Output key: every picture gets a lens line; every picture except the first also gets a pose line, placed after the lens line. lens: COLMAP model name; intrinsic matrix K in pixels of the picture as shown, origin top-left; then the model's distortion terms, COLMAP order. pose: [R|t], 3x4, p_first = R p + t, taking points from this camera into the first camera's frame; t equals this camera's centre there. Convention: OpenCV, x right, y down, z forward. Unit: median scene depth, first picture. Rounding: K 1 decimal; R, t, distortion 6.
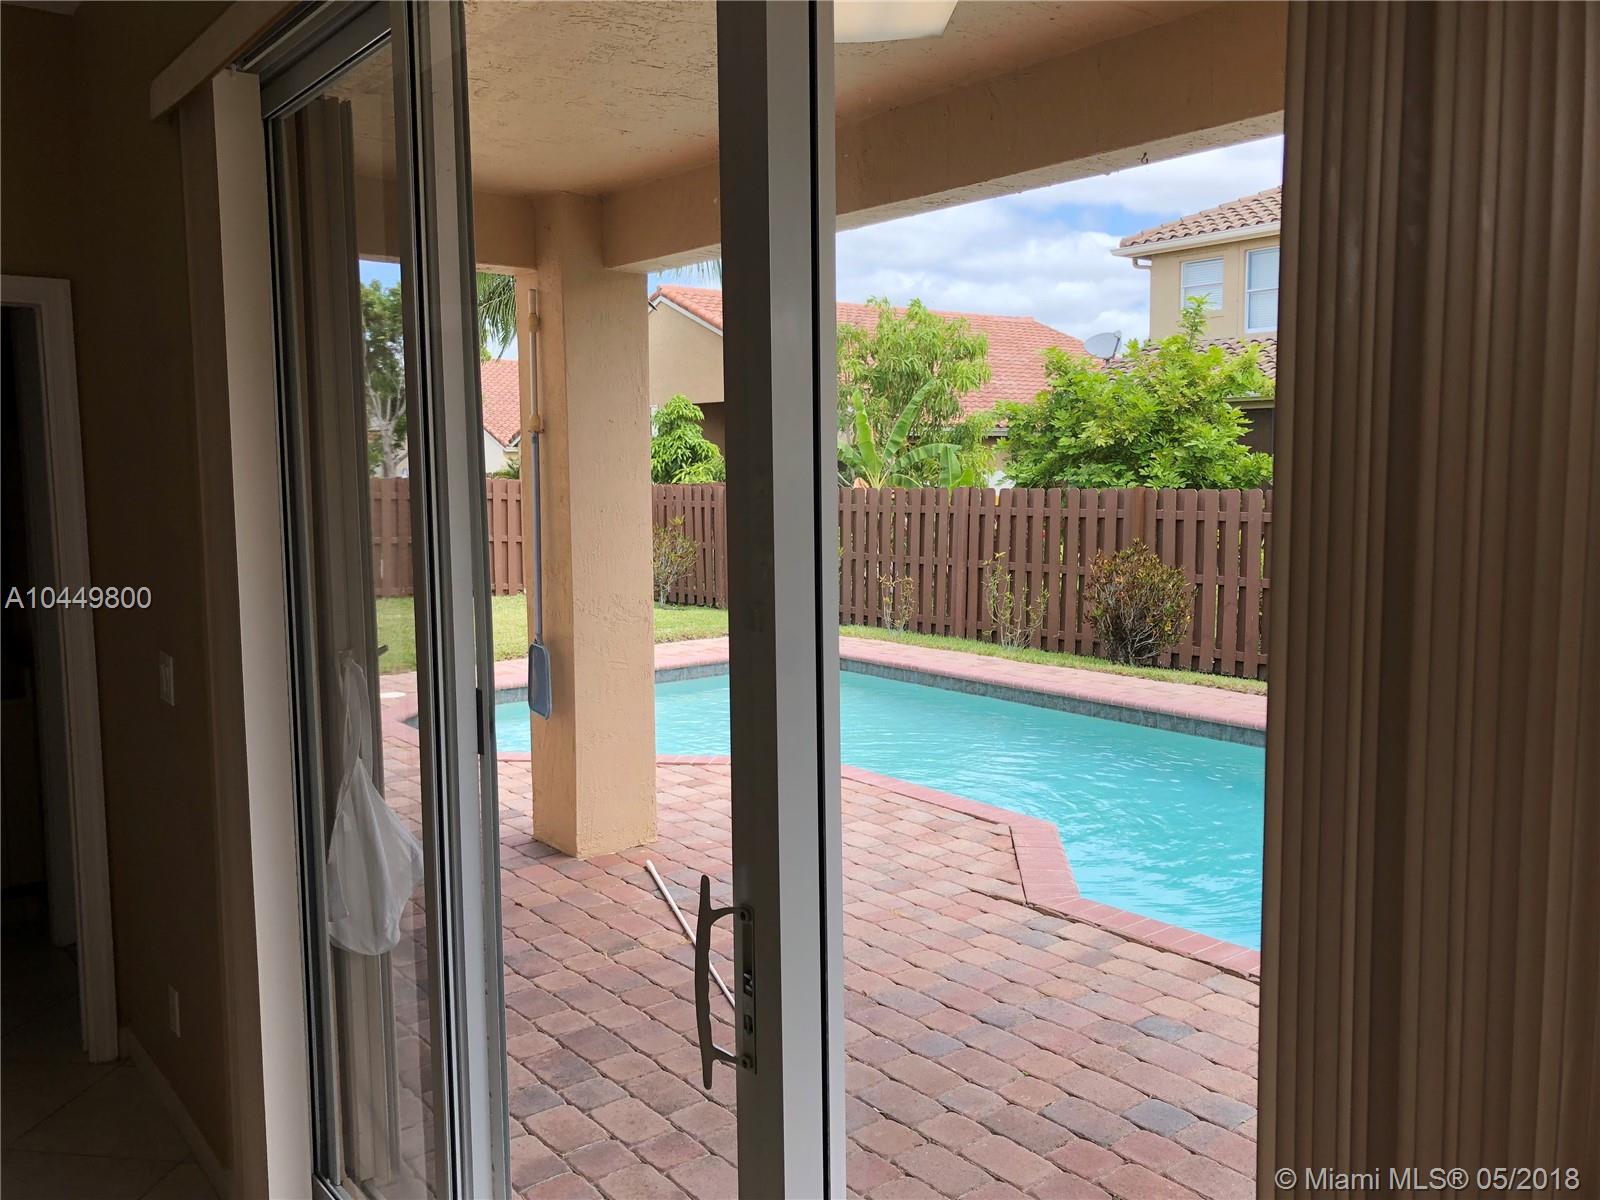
lens RADIAL K [[1305.5, 0, 807.1], [0, 1305.5, 602.2], [0, 0, 1]] dist [0.029548, -0.027899]
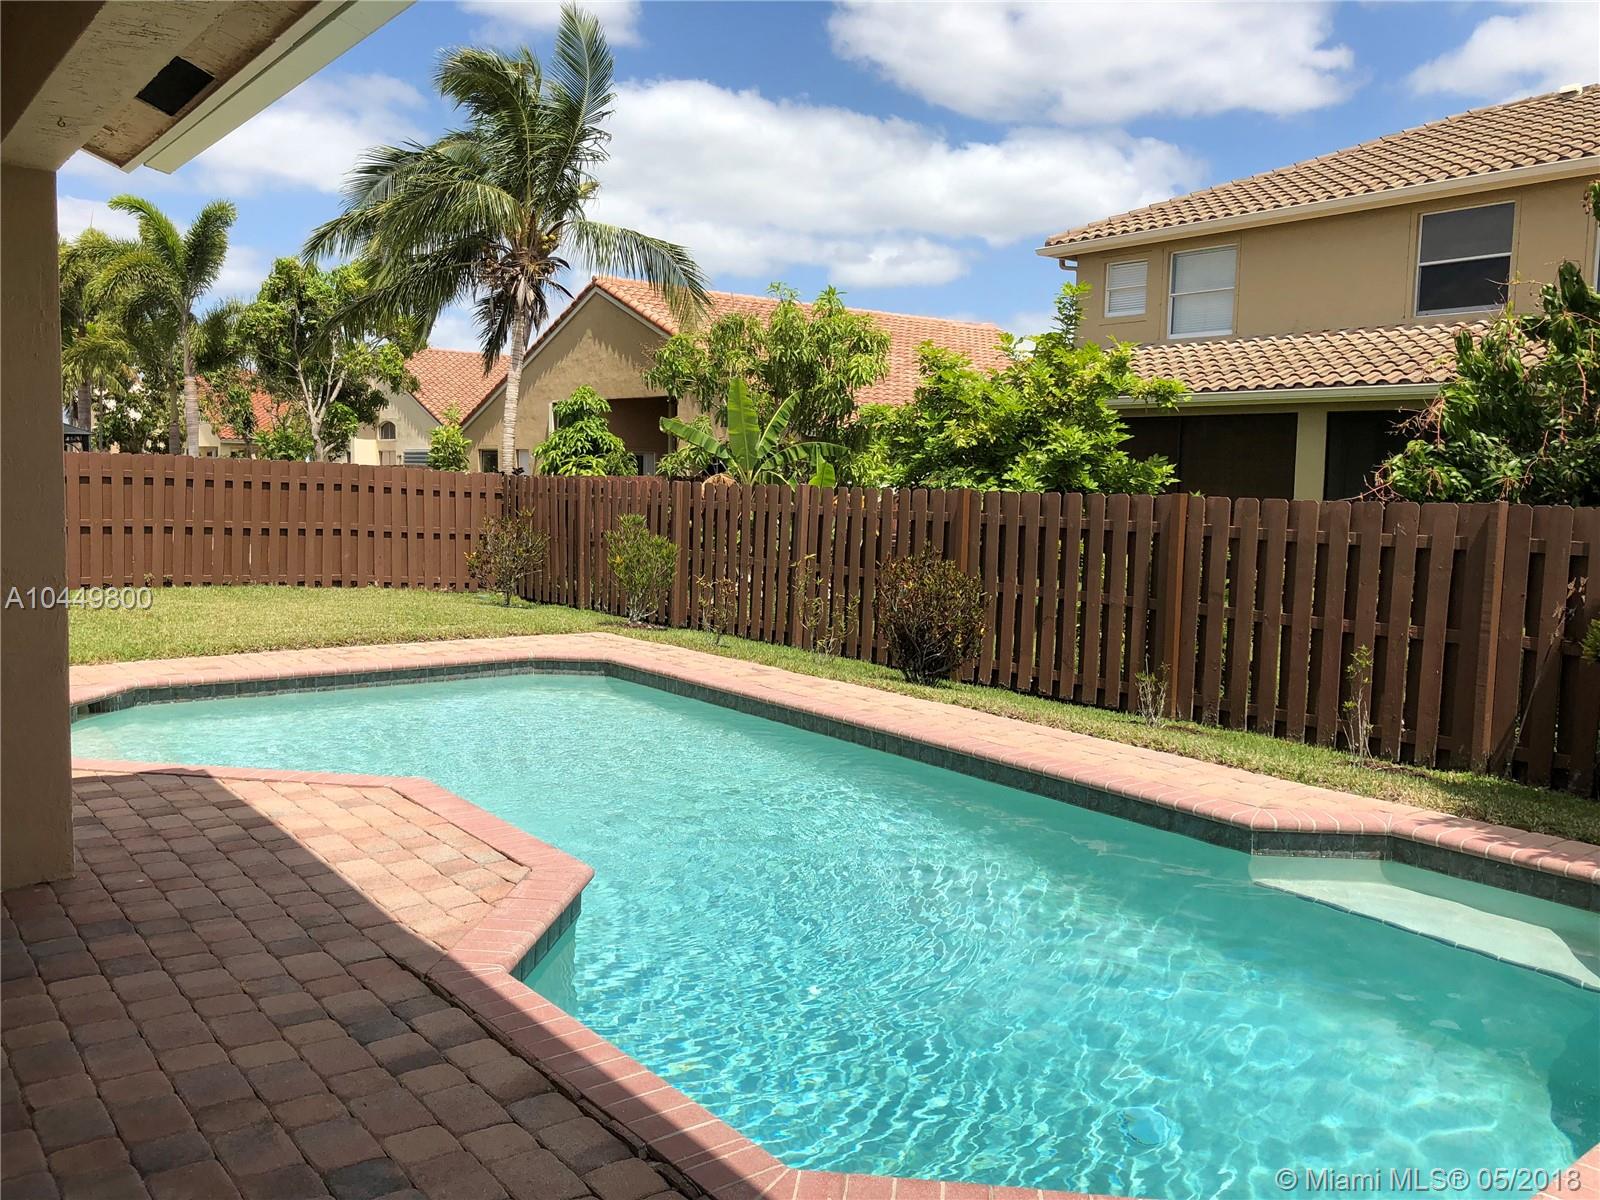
lens RADIAL K [[1305.5, 0, 792.7], [0, 1305.5, 595.9], [0, 0, 1]] dist [0.029548, -0.027899]
pose [[0.999375, 0.032695, -0.013446, 0.118498], [-0.032819, 0.999420, -0.009081, -0.000139], [0.013141, 0.009516, 0.999868, 0.062631]]
